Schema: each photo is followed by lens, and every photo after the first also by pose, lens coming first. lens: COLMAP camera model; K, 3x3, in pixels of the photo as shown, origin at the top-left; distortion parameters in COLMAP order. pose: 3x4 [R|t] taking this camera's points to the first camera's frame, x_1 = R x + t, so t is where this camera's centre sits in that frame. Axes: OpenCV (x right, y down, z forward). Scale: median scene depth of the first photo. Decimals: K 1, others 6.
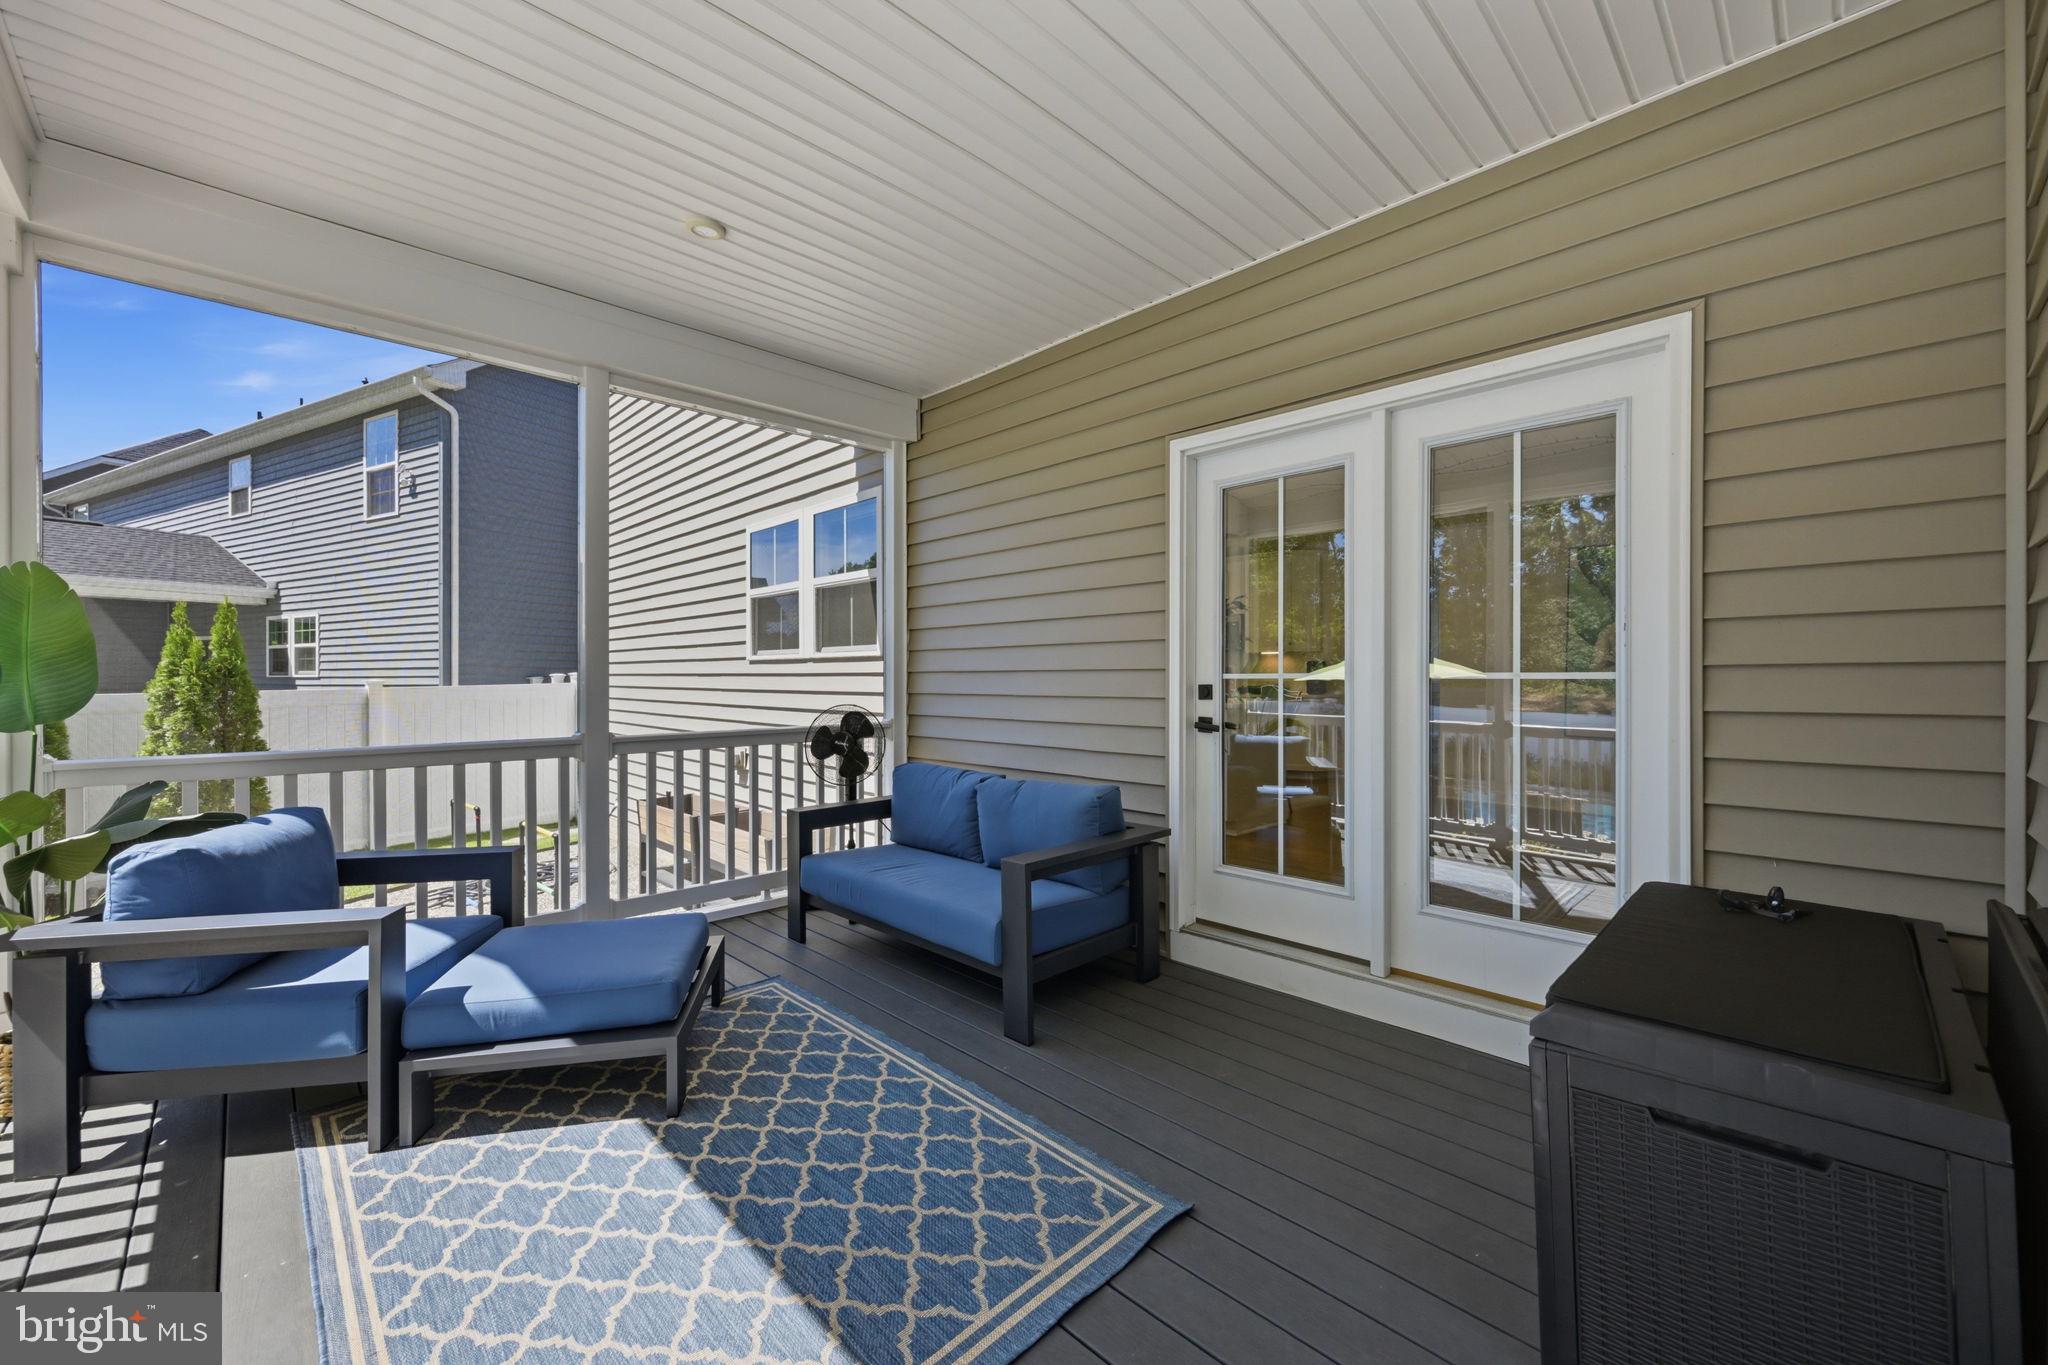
lens RADIAL K [[809.0, 0, 1022.6], [0, 809.0, 678.7], [0, 0, 1]] dist [-0.003939, 0.001009]
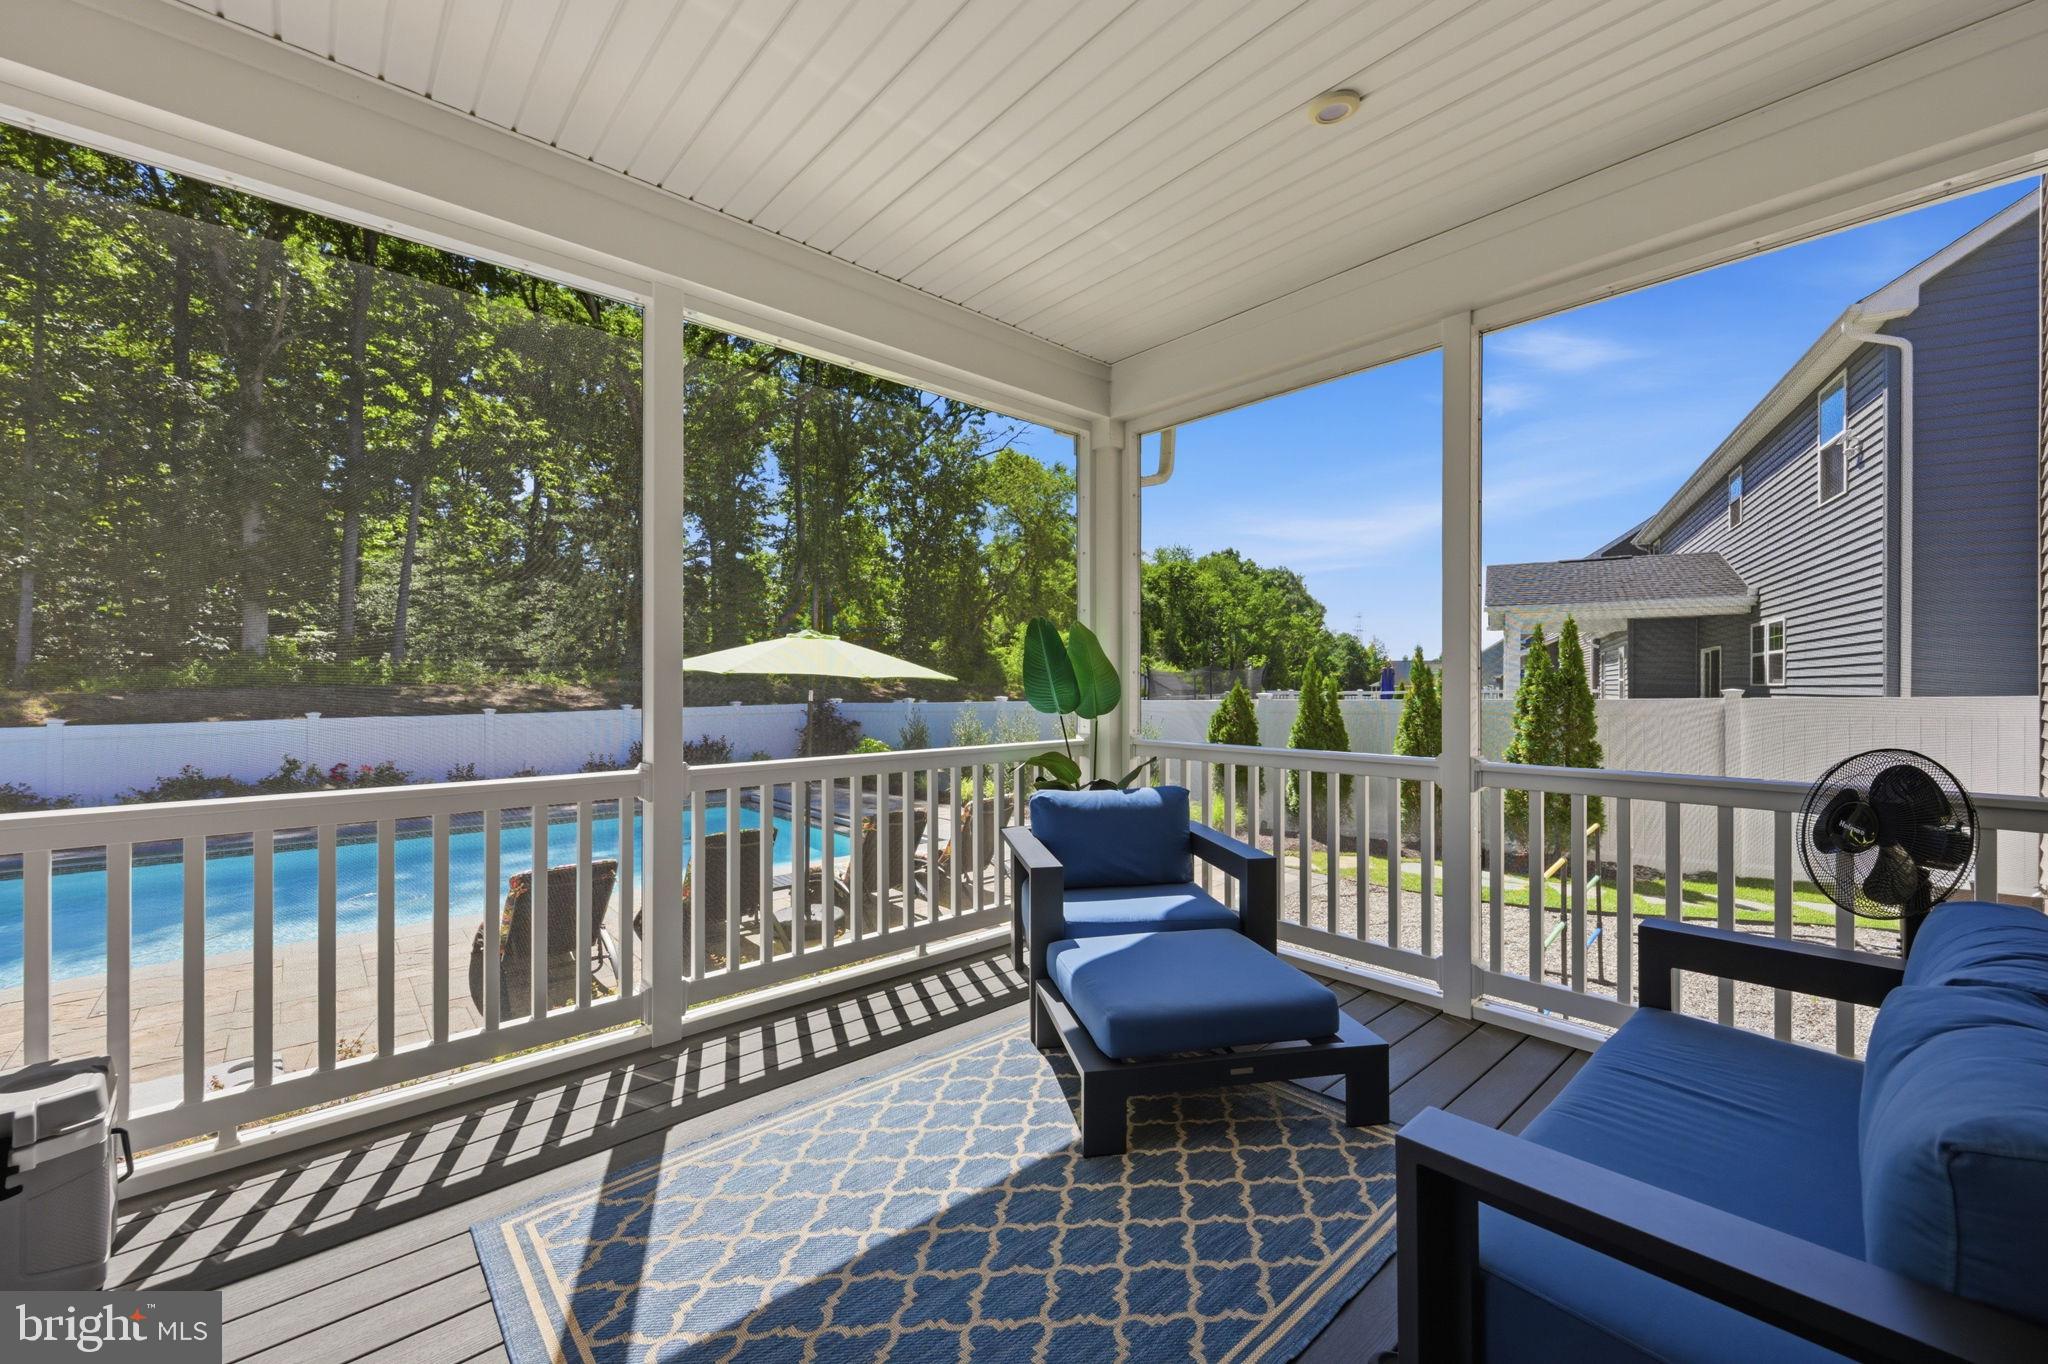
lens RADIAL K [[809.0, 0, 1021.4], [0, 809.0, 680.4], [0, 0, 1]] dist [-0.003939, 0.001009]
pose [[-0.030274, -0.003088, -0.999537, 0.090649], [-0.005156, 0.999982, -0.002933, -0.000981], [0.999528, 0.005065, -0.030290, 0.169693]]
